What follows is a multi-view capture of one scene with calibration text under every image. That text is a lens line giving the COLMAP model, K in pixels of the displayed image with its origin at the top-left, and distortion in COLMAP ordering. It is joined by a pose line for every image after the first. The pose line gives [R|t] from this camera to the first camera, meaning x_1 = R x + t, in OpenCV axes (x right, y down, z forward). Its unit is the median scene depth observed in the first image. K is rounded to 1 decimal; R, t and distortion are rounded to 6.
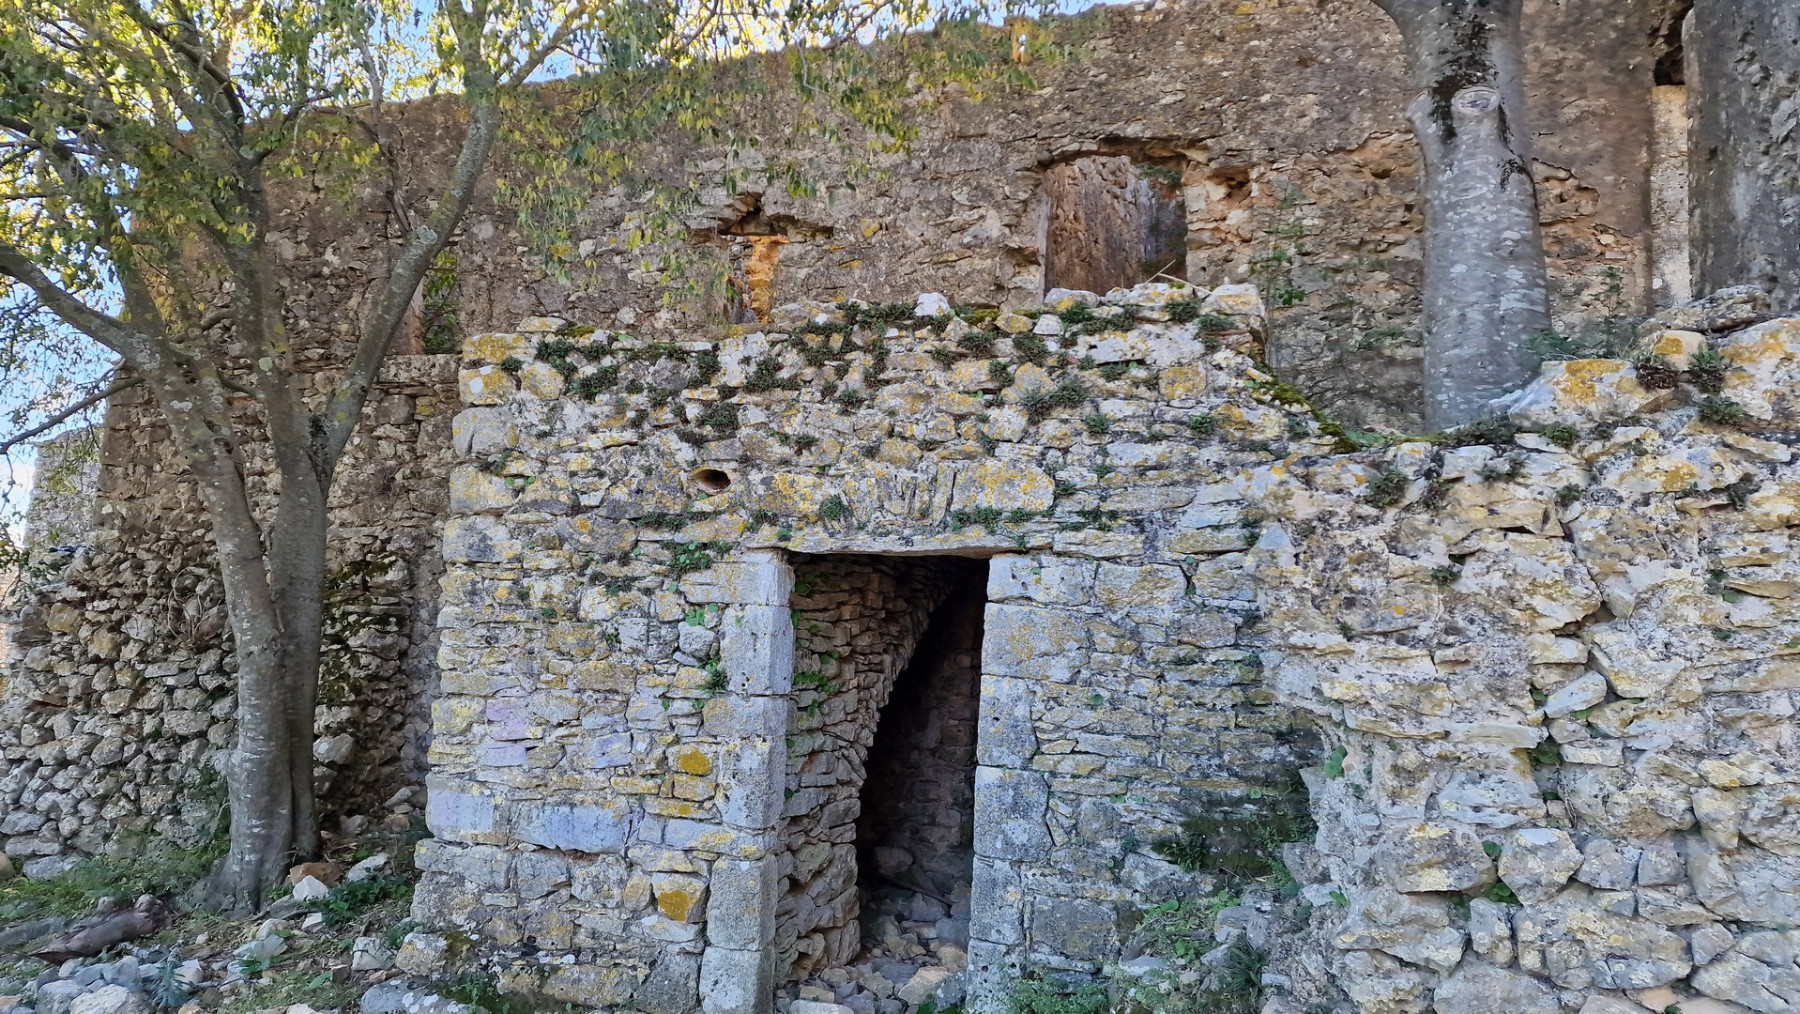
lens RADIAL K [[1247.6, 0, 900.3], [0, 1247.6, 507.1], [0, 0, 1]] dist [0.064492, -0.016977]
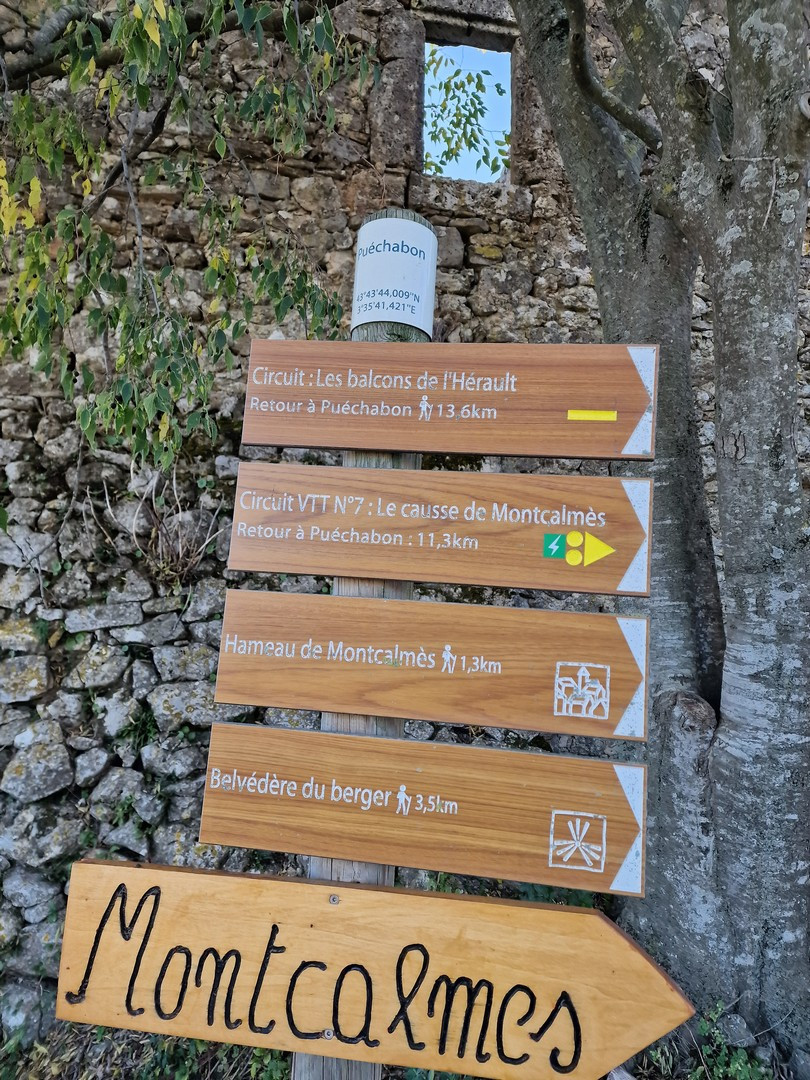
lens RADIAL K [[724.5, 0, 405.2], [0, 724.5, 542.2], [0, 0, 1]] dist [0.044328, 0.001177]
pose [[0.864330, 0.005417, 0.502897, -0.631852], [-0.006817, 0.999976, 0.000945, 0.093152], [-0.502880, -0.004245, 0.864346, 0.650607]]
